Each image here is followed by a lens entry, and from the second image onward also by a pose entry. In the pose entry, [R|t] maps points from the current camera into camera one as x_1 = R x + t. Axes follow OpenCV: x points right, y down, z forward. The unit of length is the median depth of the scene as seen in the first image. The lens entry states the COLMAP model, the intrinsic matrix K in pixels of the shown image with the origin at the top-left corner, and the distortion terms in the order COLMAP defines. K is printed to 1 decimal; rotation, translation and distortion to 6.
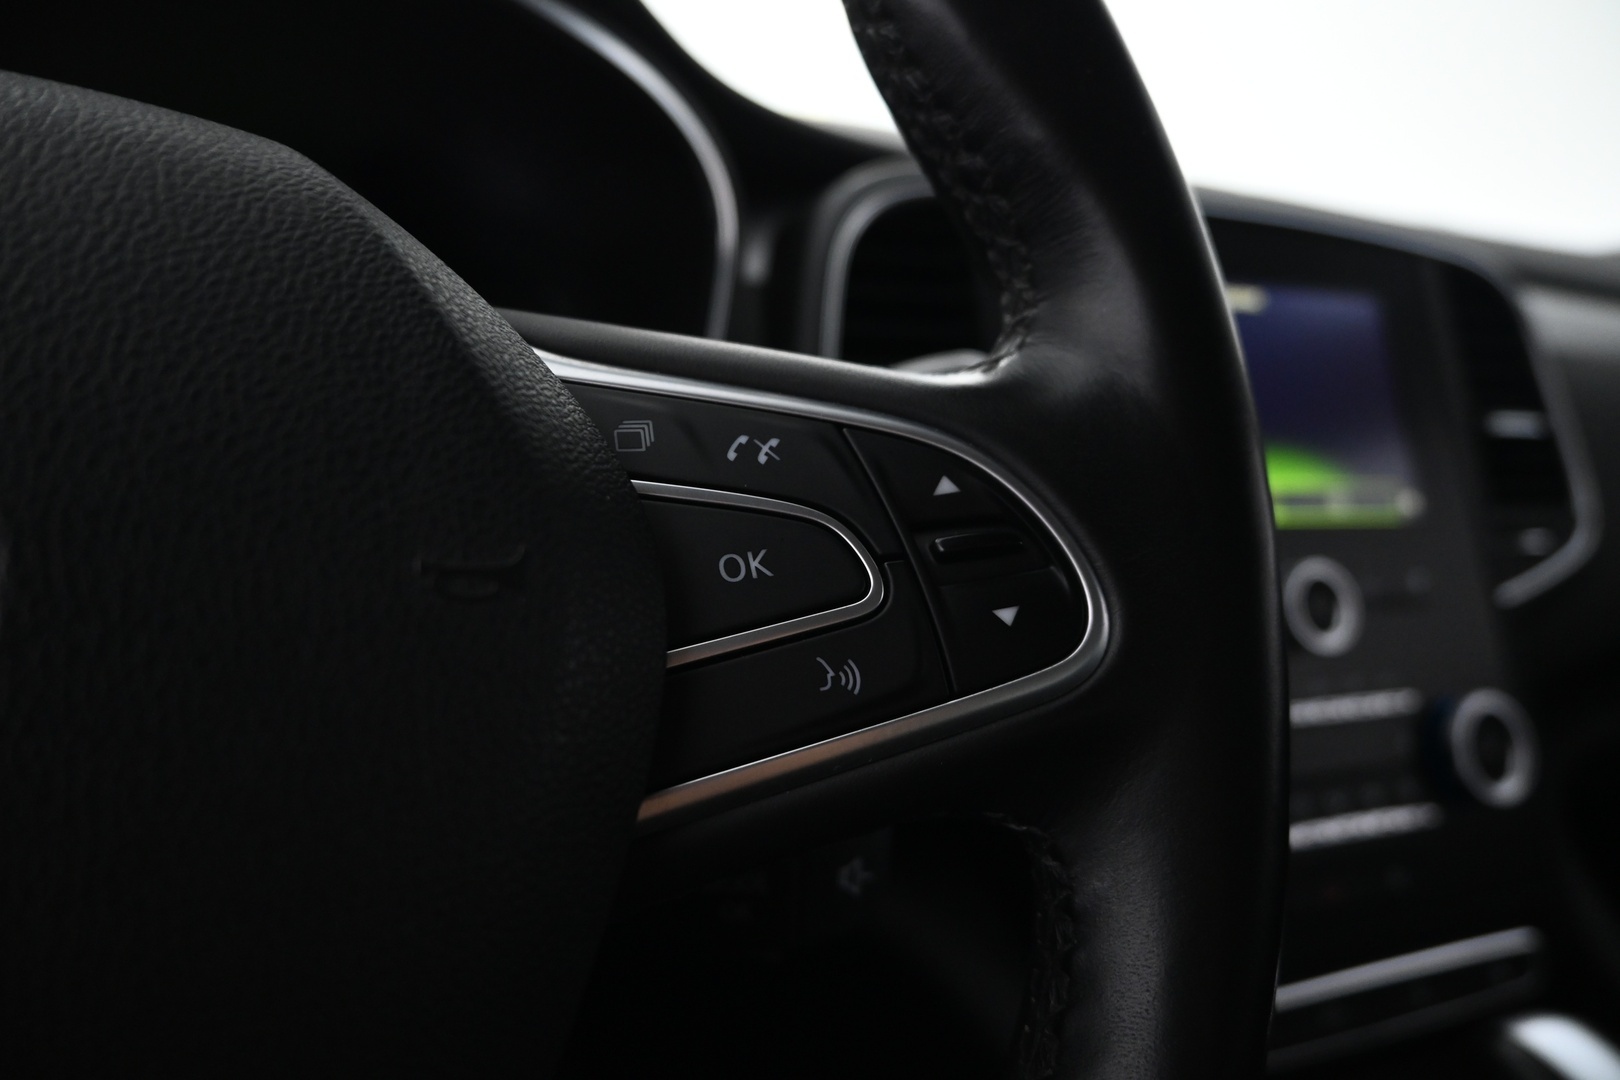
lens RADIAL K [[1102.5, 0, 810.0], [0, 1102.5, 540.0], [0, 0, 1]] dist [-0.002424, -0.000872]
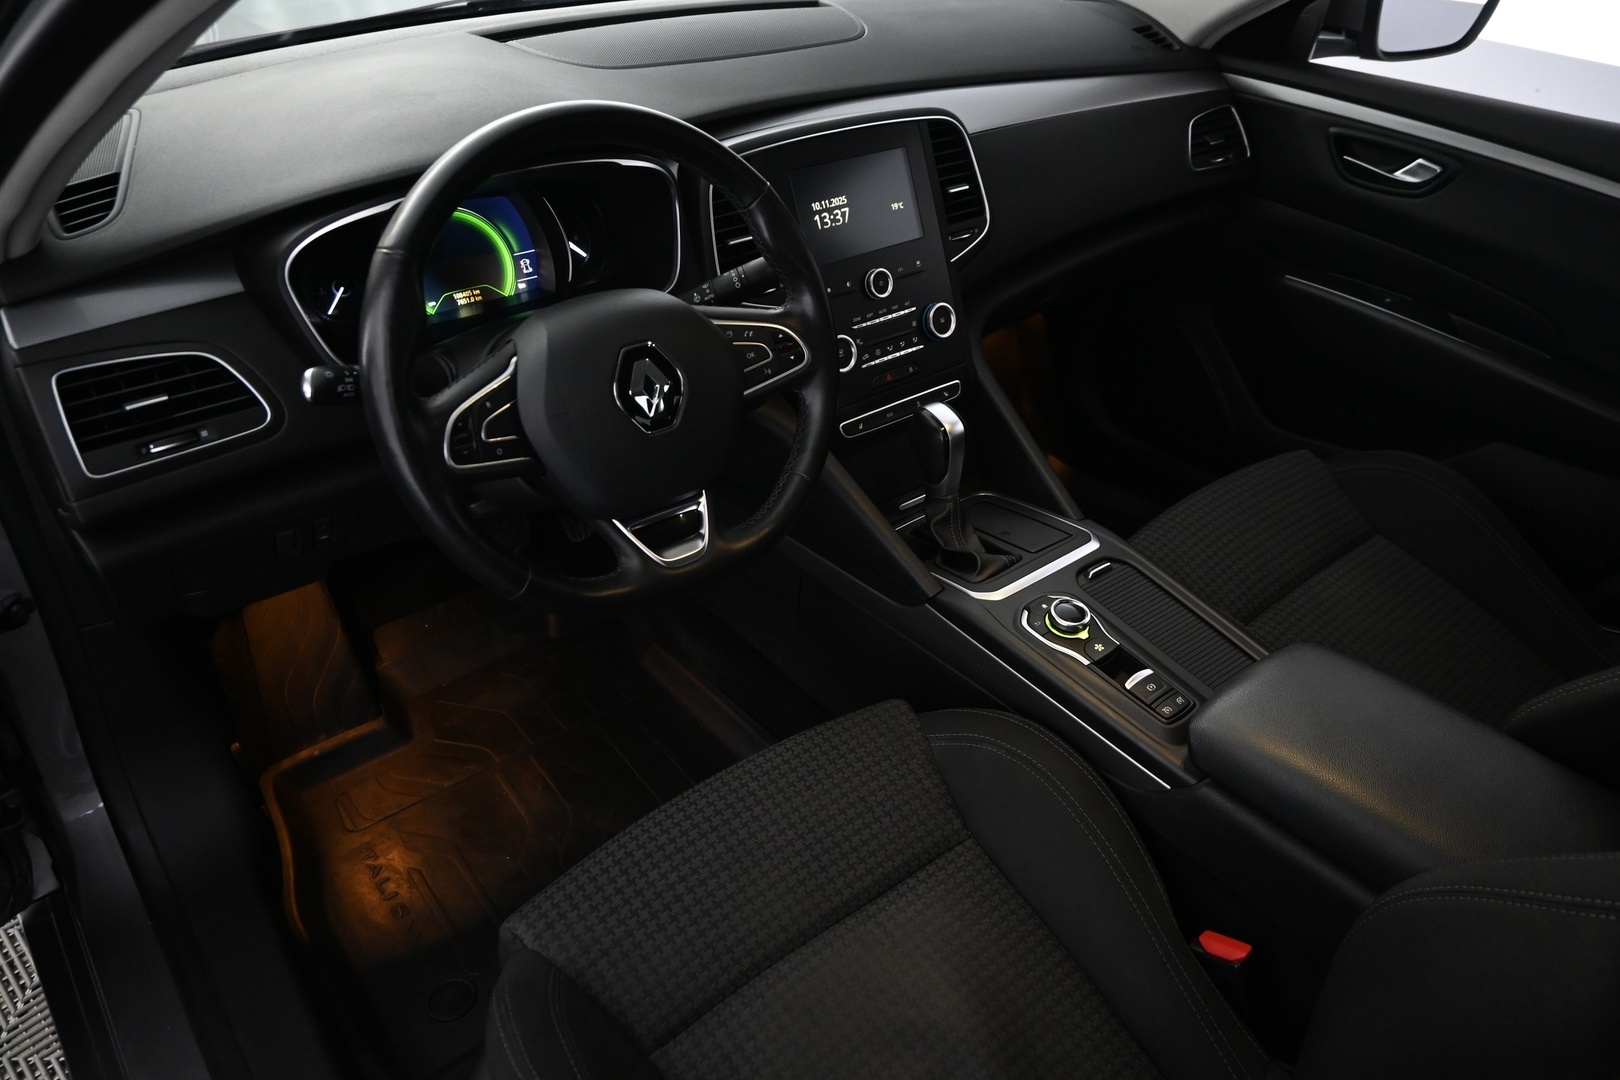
lens RADIAL K [[1102.5, 0, 810.0], [0, 1102.5, 540.0], [0, 0, 1]] dist [-0.002424, -0.000872]
pose [[0.963391, -0.178470, 0.200066, -0.406395], [0.075187, 0.896140, 0.437356, -0.607397], [-0.257342, -0.406303, 0.876751, -1.734680]]
